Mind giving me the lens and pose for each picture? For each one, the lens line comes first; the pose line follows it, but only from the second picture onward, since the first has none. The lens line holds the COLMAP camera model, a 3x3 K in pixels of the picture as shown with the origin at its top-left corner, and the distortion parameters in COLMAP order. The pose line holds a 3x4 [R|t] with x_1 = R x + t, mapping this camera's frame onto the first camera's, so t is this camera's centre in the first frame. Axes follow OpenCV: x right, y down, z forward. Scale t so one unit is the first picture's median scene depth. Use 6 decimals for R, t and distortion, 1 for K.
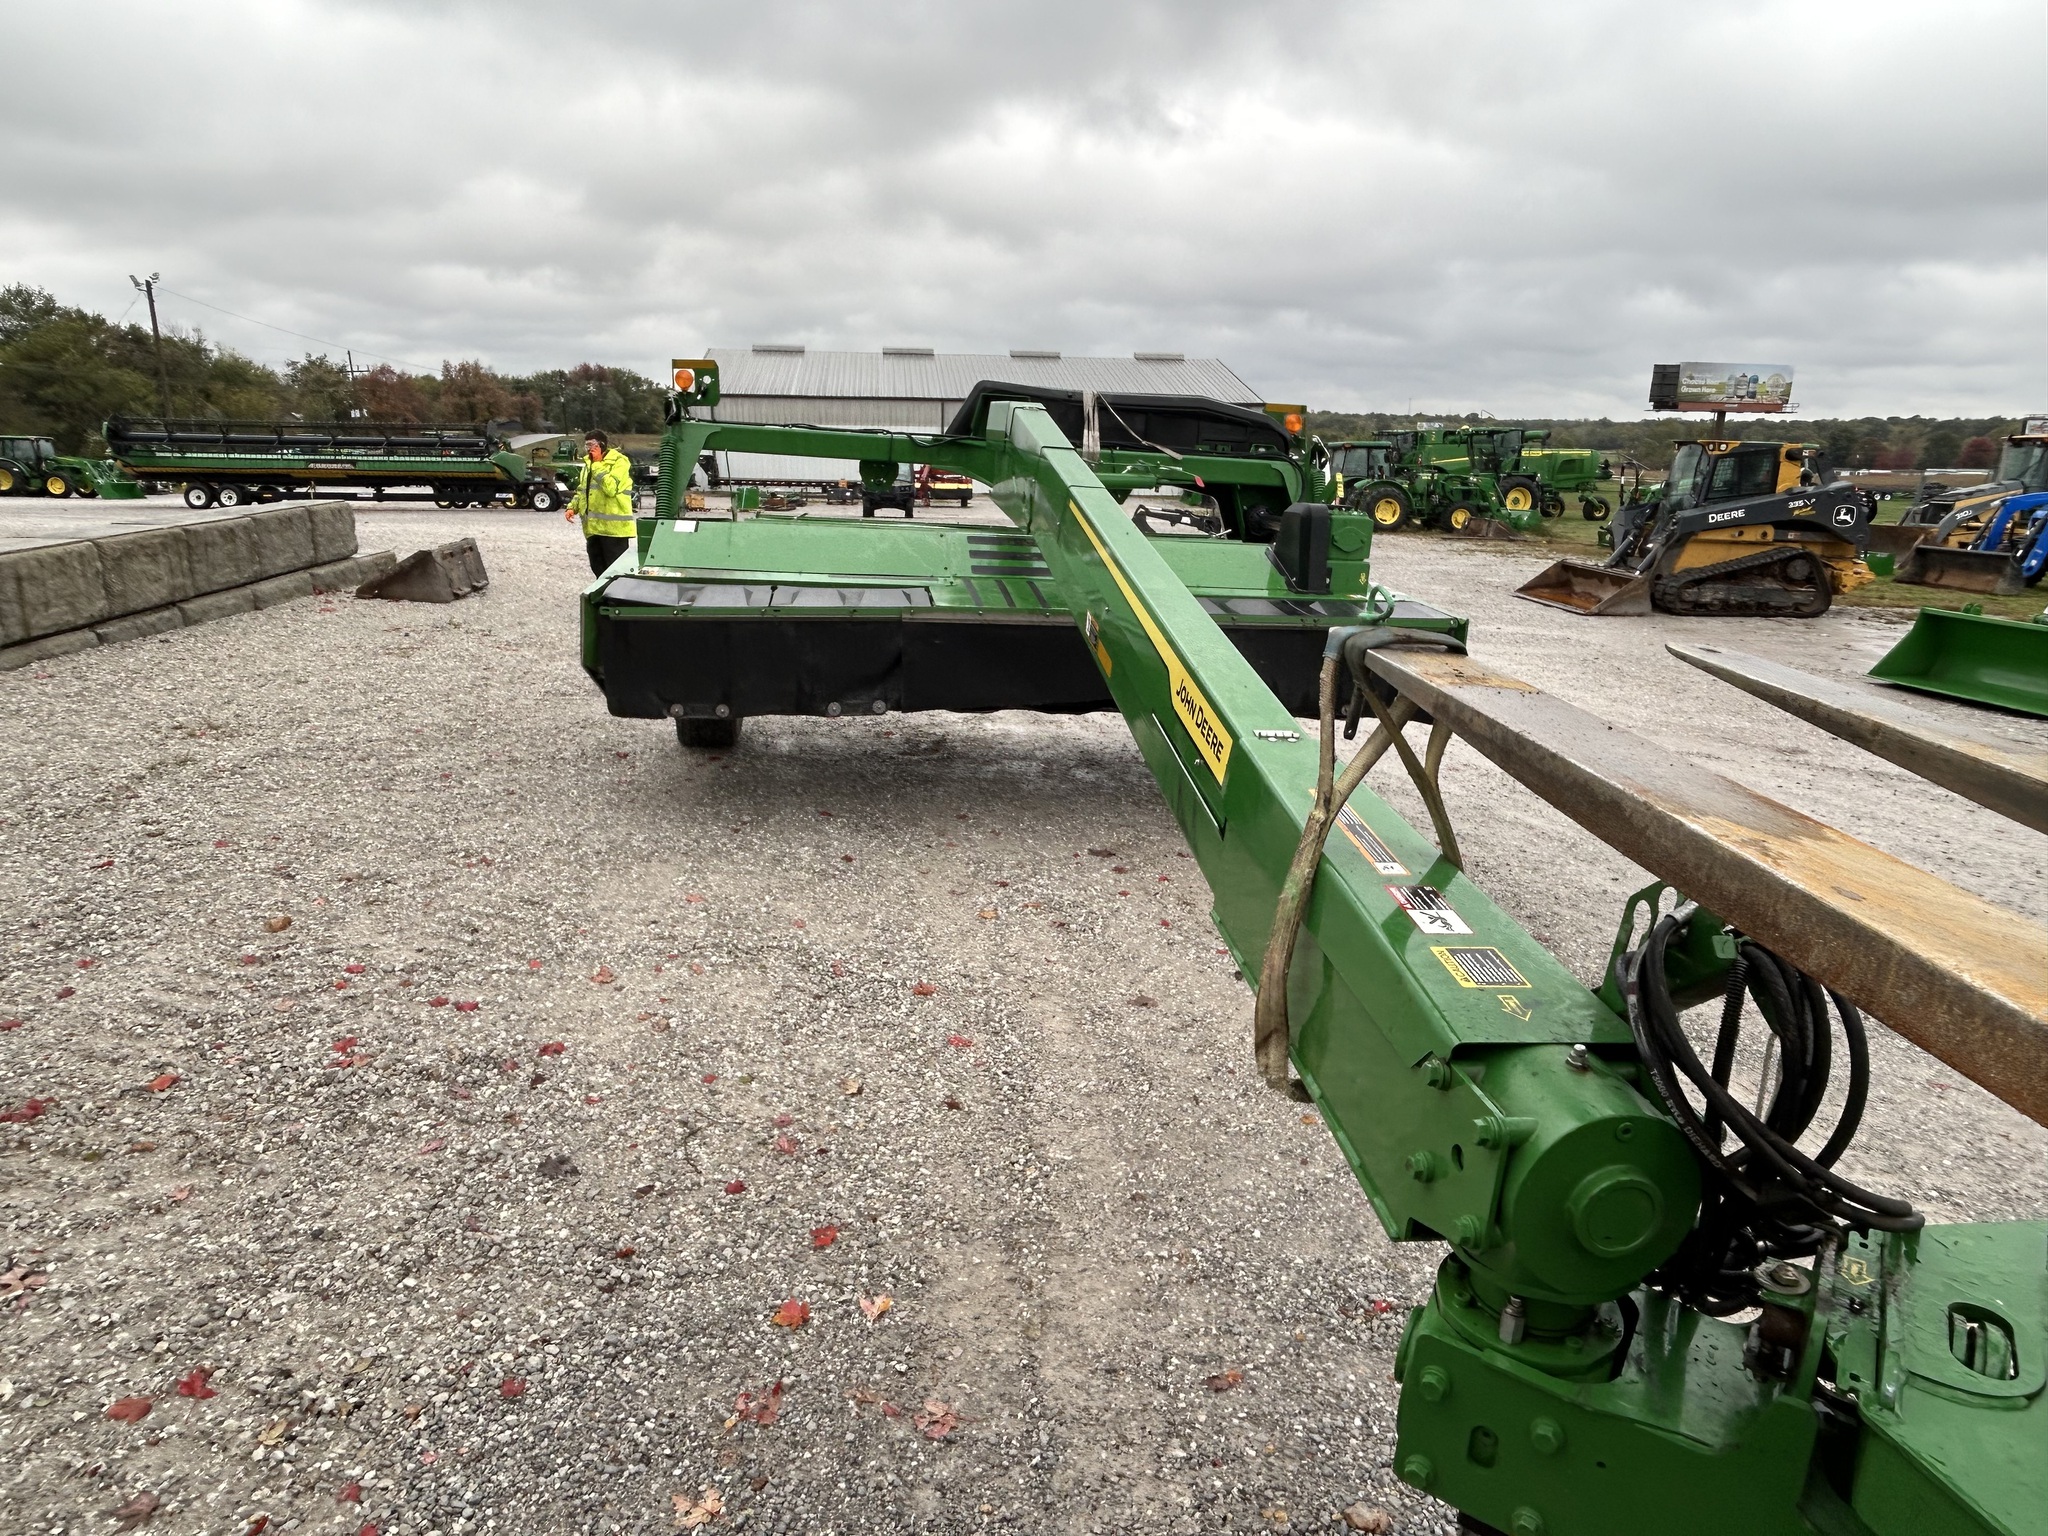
lens RADIAL K [[1291.4, 0, 1014.7], [0, 1291.4, 760.9], [0, 0, 1]] dist [-0.022336, 0.013010]
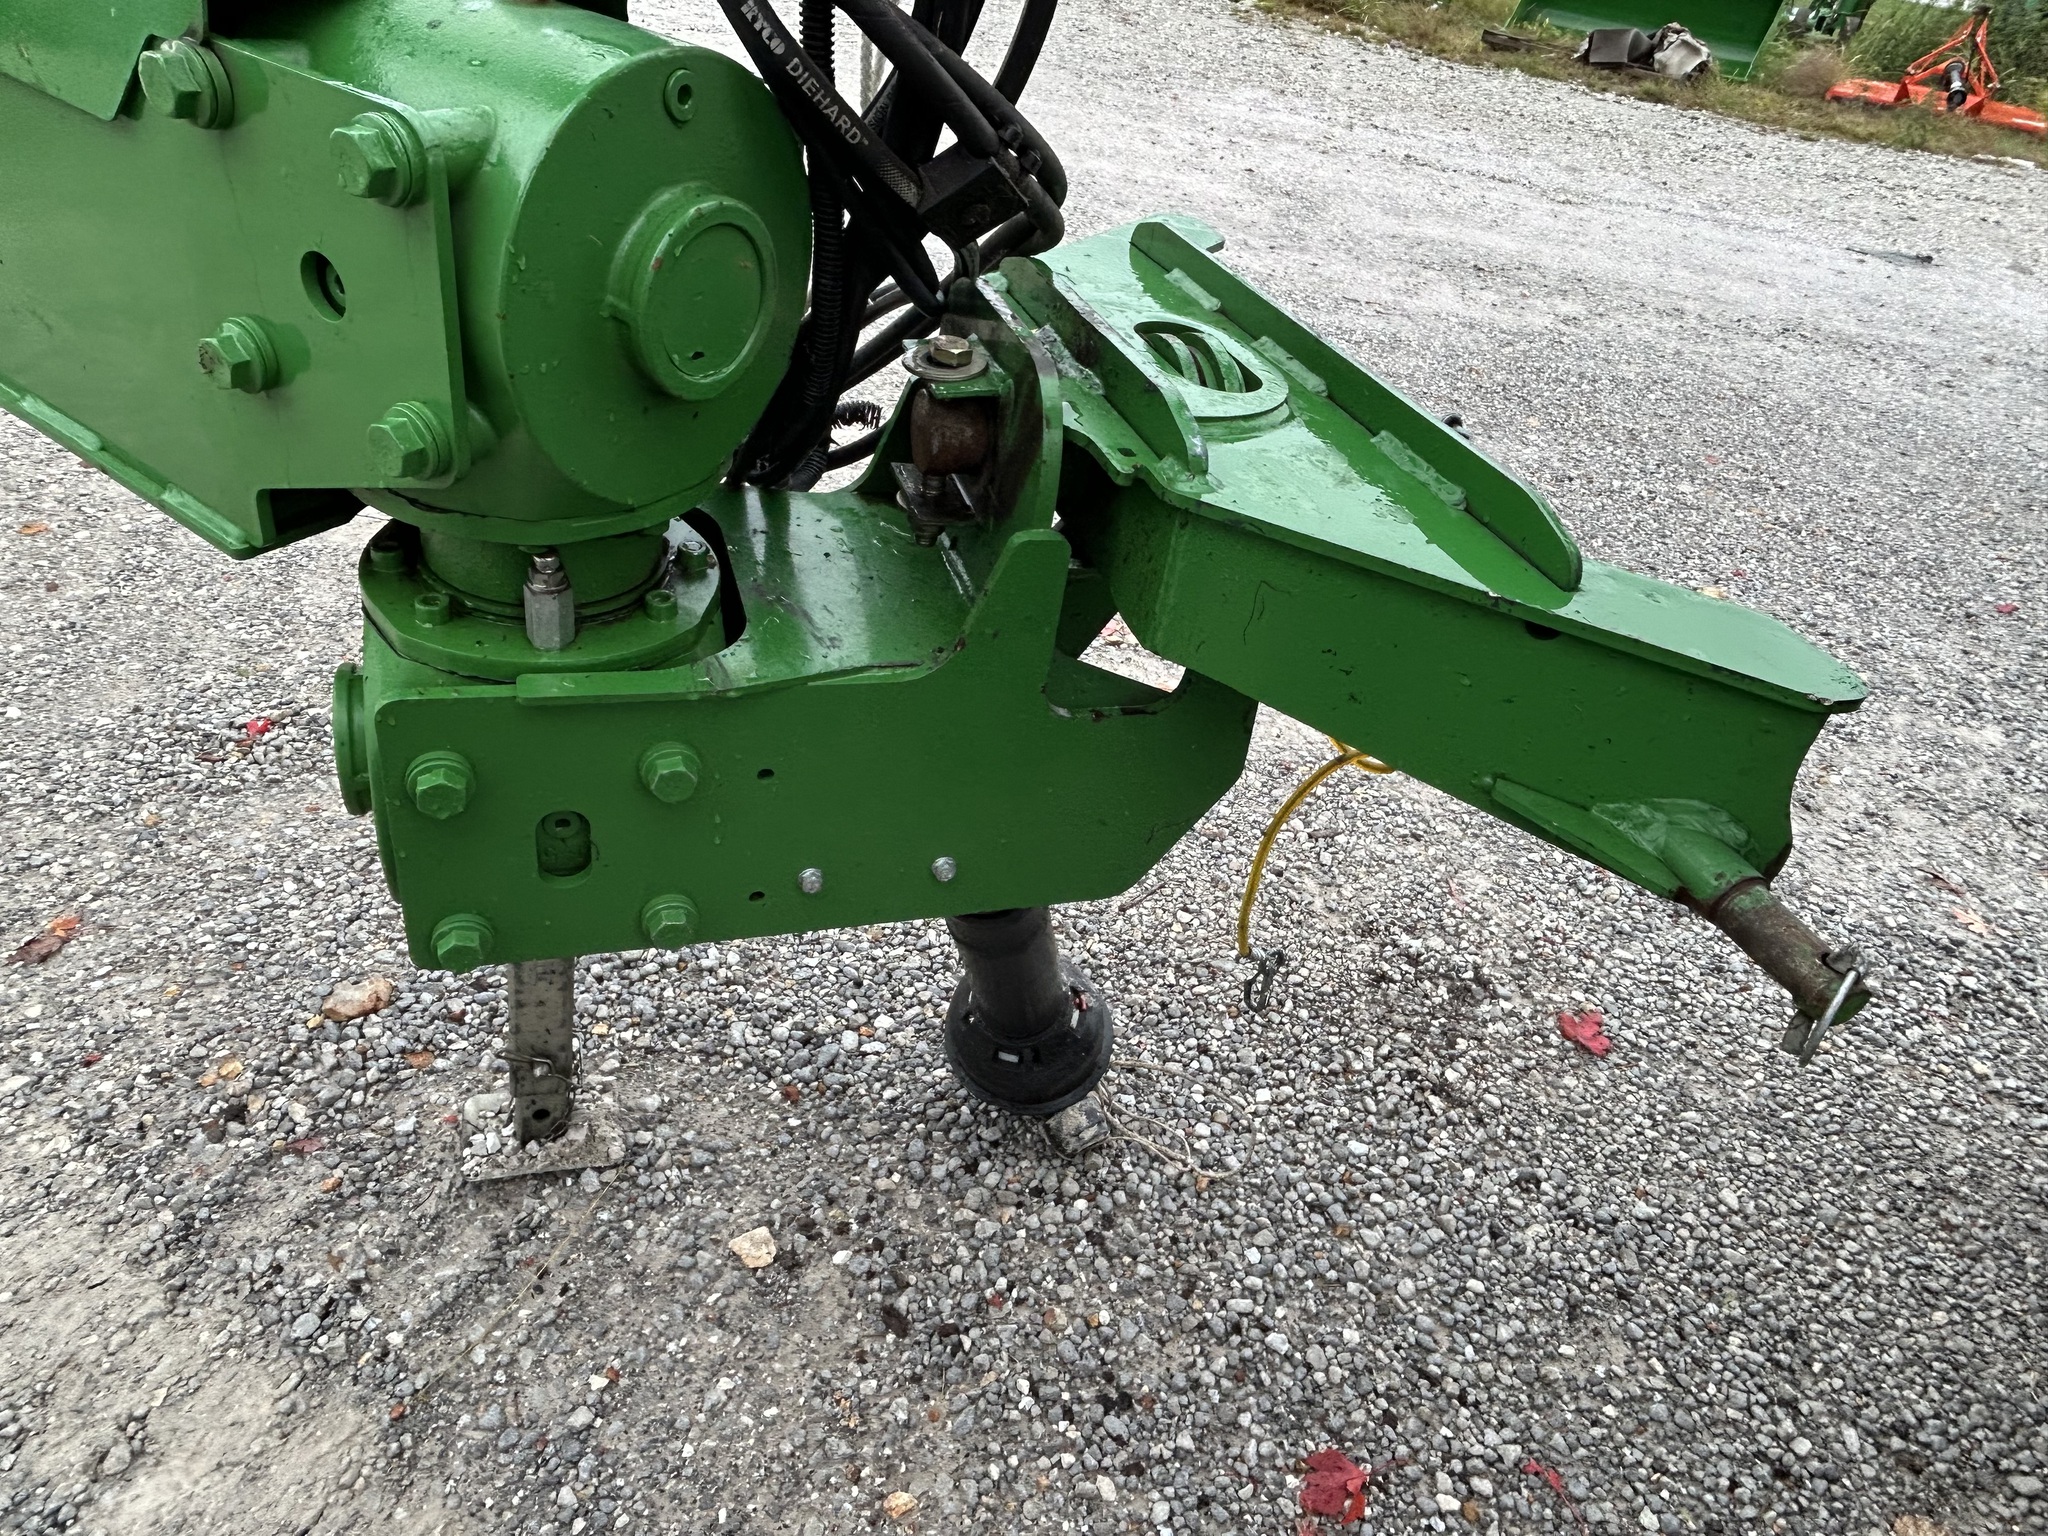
lens RADIAL K [[1291.4, 0, 1014.7], [0, 1291.4, 760.9], [0, 0, 1]] dist [-0.022336, 0.013010]
pose [[0.612640, -0.440899, 0.655957, 0.092025], [0.084953, 0.861871, 0.499961, 0.160995], [-0.785783, -0.250571, 0.565472, 0.354392]]
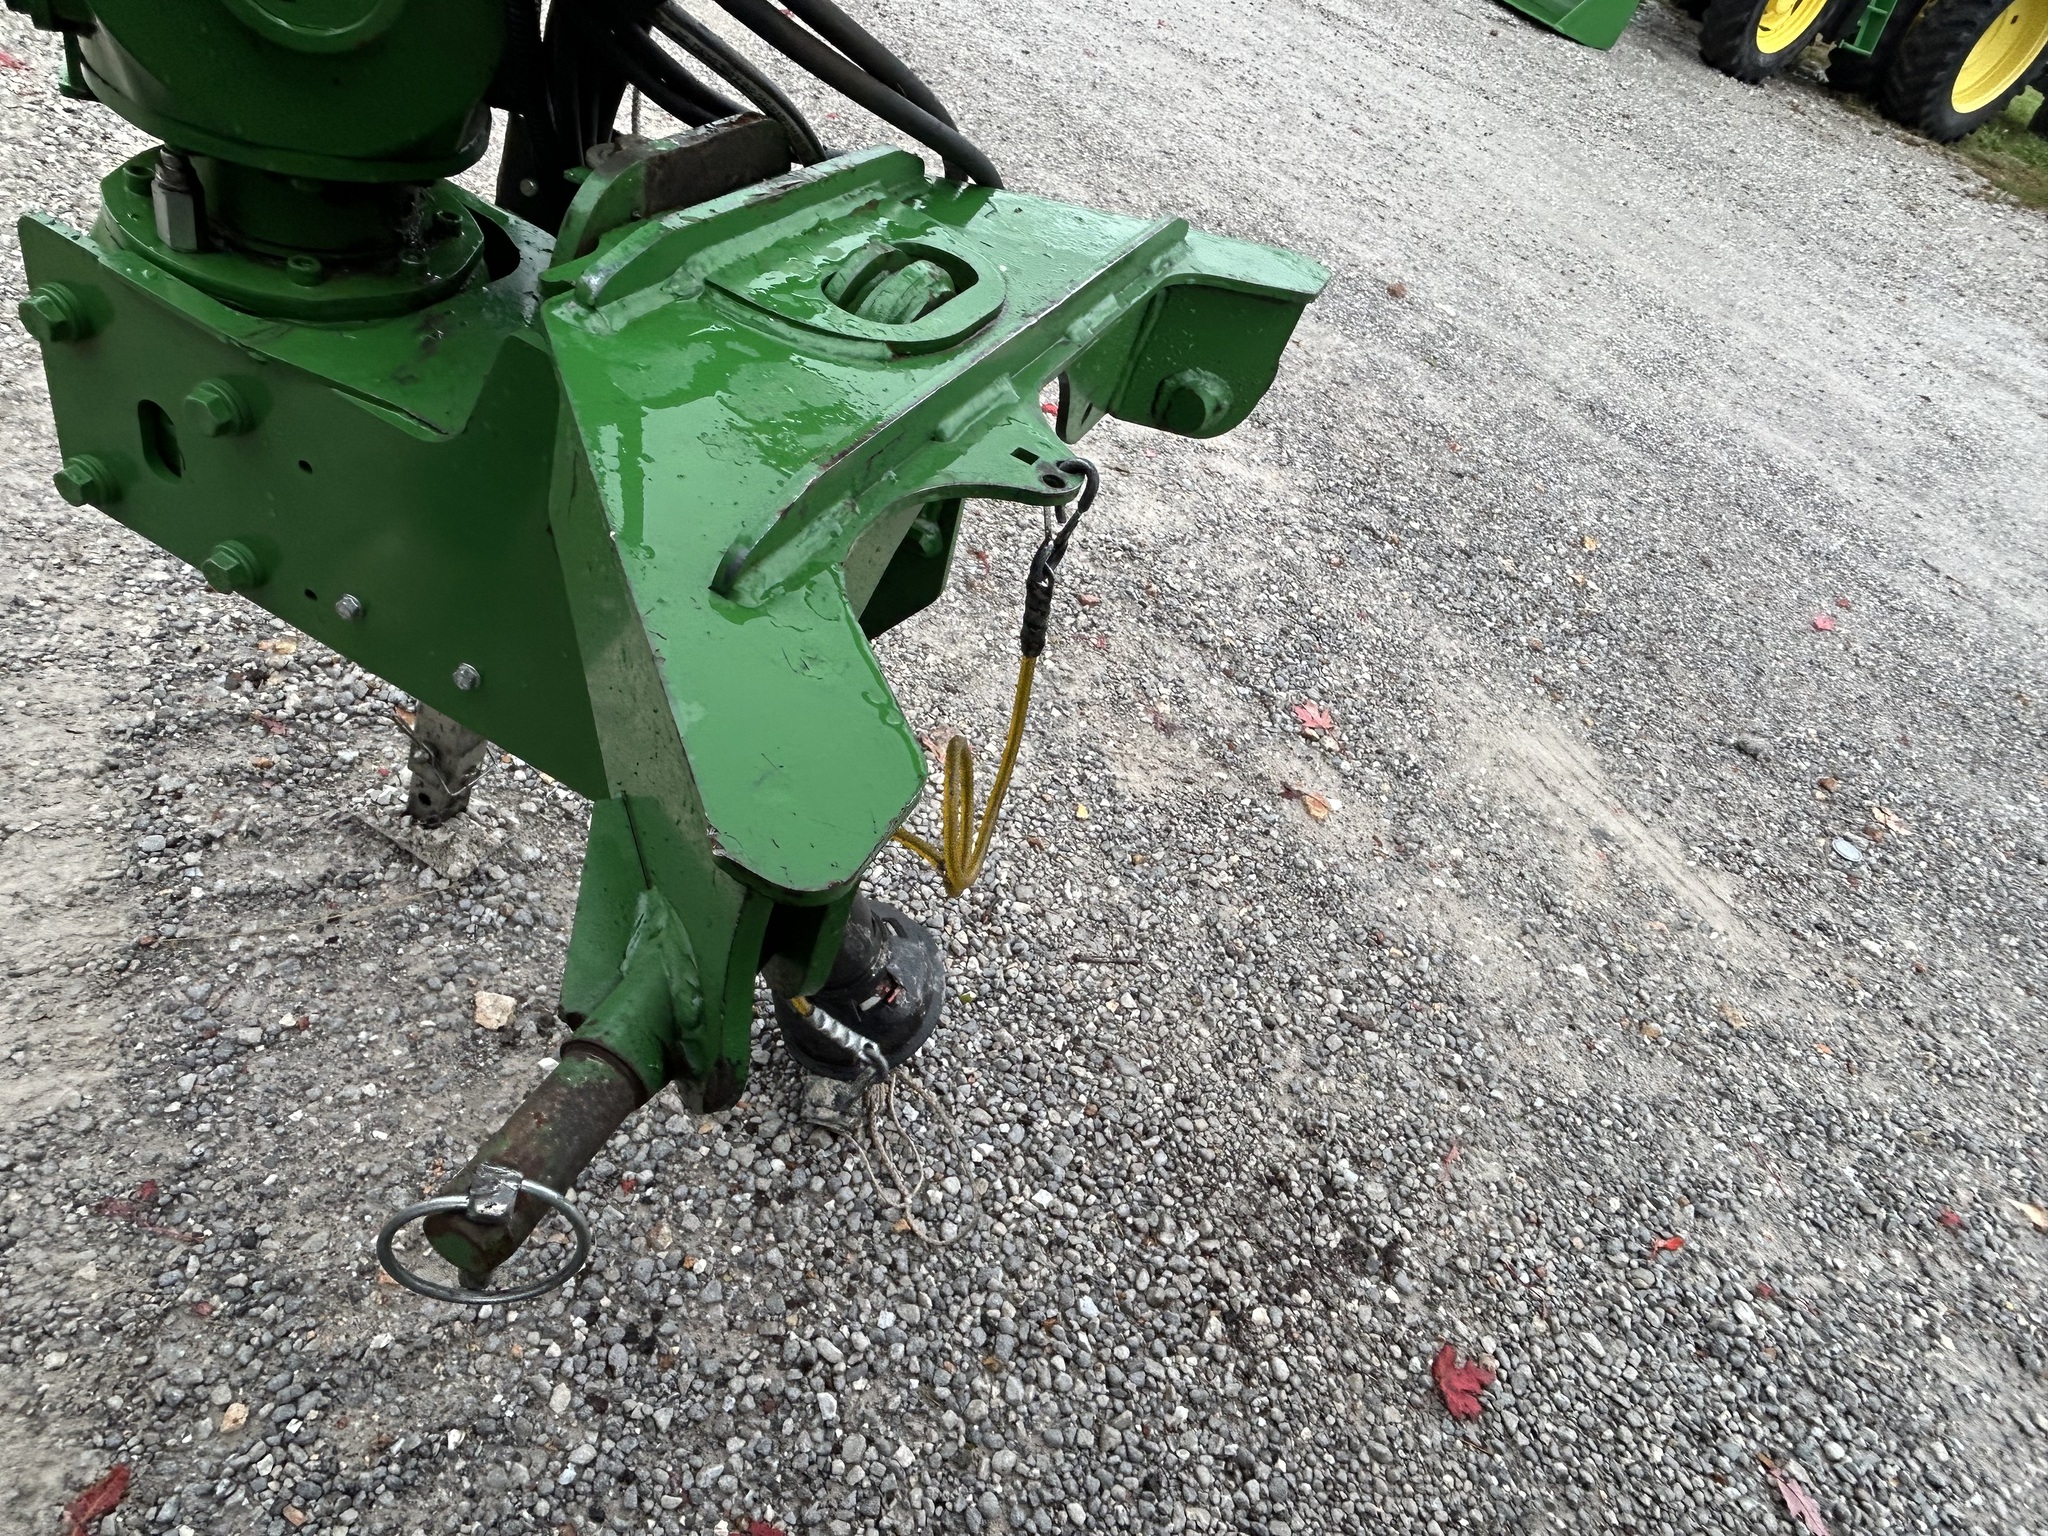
lens RADIAL K [[1291.4, 0, 1014.7], [0, 1291.4, 760.9], [0, 0, 1]] dist [-0.022336, 0.013010]
pose [[0.924542, -0.026752, 0.380139, 0.306987], [-0.177969, 0.851758, 0.492783, 0.193655], [-0.336970, -0.523252, 0.782725, 0.227371]]
